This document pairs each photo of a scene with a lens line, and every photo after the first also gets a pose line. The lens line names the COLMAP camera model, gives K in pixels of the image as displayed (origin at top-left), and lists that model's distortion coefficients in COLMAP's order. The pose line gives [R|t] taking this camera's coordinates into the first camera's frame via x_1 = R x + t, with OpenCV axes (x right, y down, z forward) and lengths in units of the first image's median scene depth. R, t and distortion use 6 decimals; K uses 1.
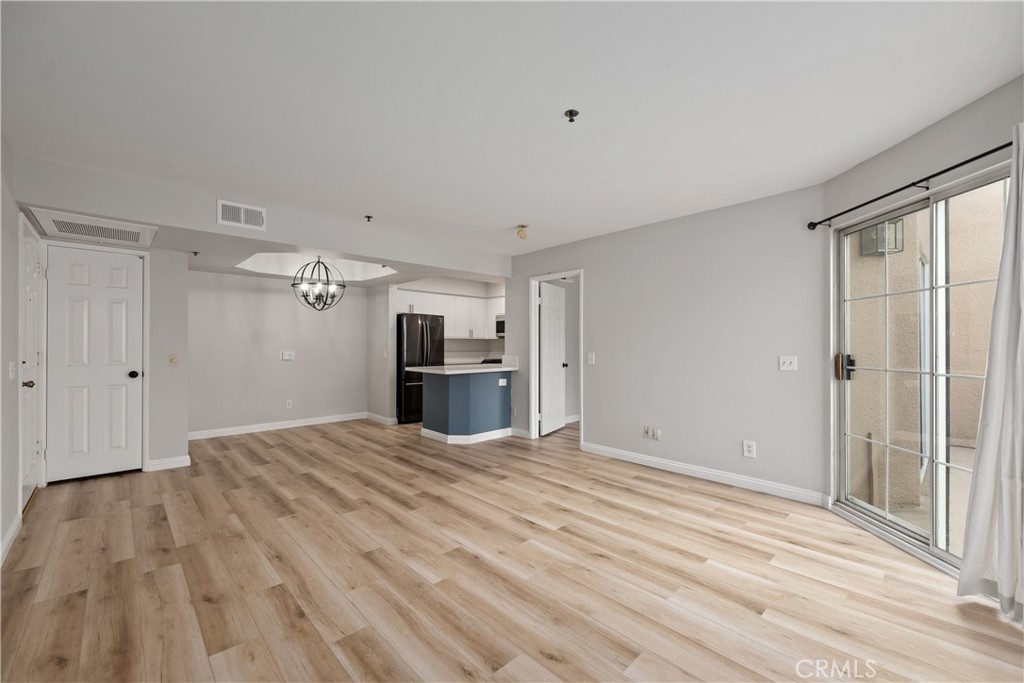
lens RADIAL K [[407.9, 0, 512.3], [0, 407.9, 346.5], [0, 0, 1]] dist [-0.019806, -0.000107]
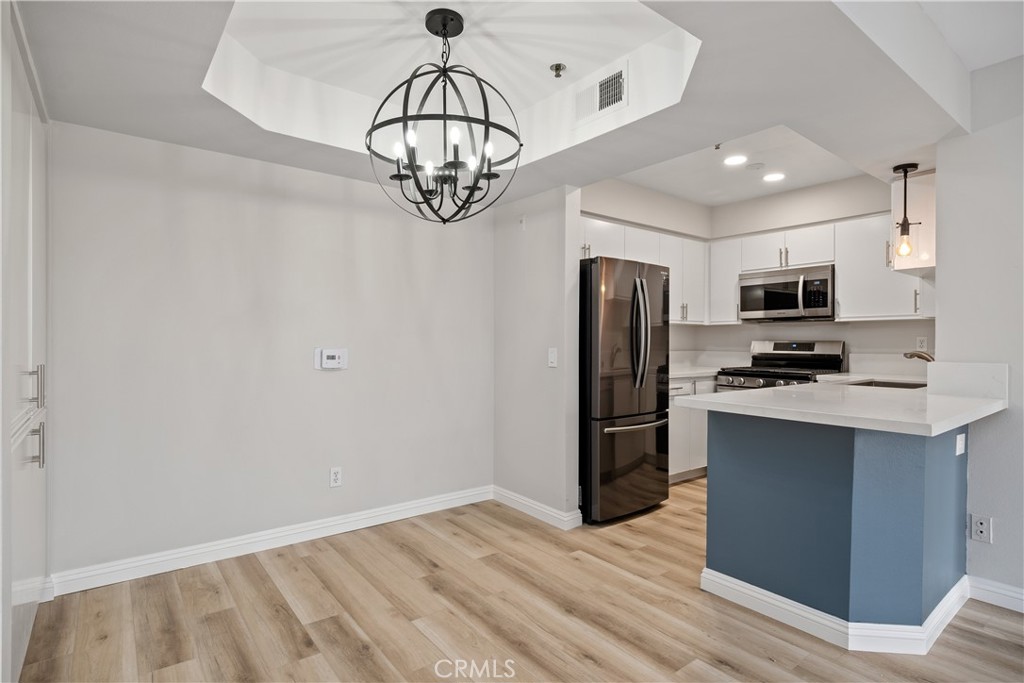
lens RADIAL K [[528.8, 0, 498.5], [0, 528.8, 331.7], [0, 0, 1]] dist [0.001121, -0.001426]
pose [[0.993855, 0.005617, -0.110548, -0.377873], [-0.008412, 0.999656, -0.024831, 0.011251], [0.110370, 0.025609, 0.993561, 0.567673]]
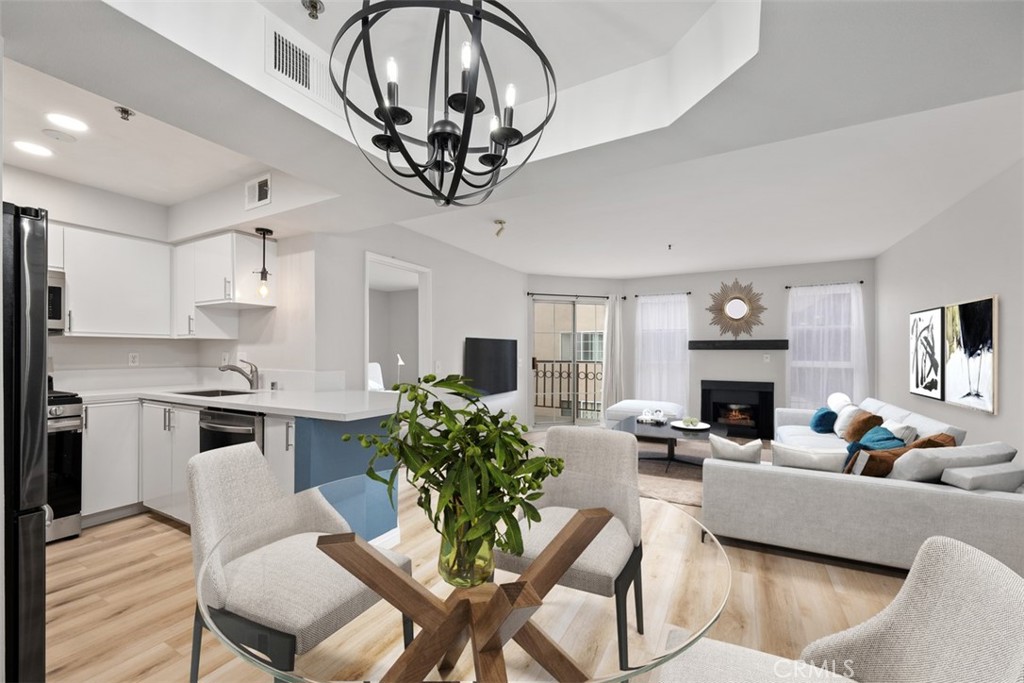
lens RADIAL K [[408.5, 0, 521.3], [0, 408.5, 351.9], [0, 0, 1]] dist [0.003102, -0.001422]
pose [[-0.324311, 0.001264, 0.945950, -0.697371], [0.001052, 0.999999, -0.000976, -0.005179], [-0.945950, 0.000678, -0.324312, 1.018321]]
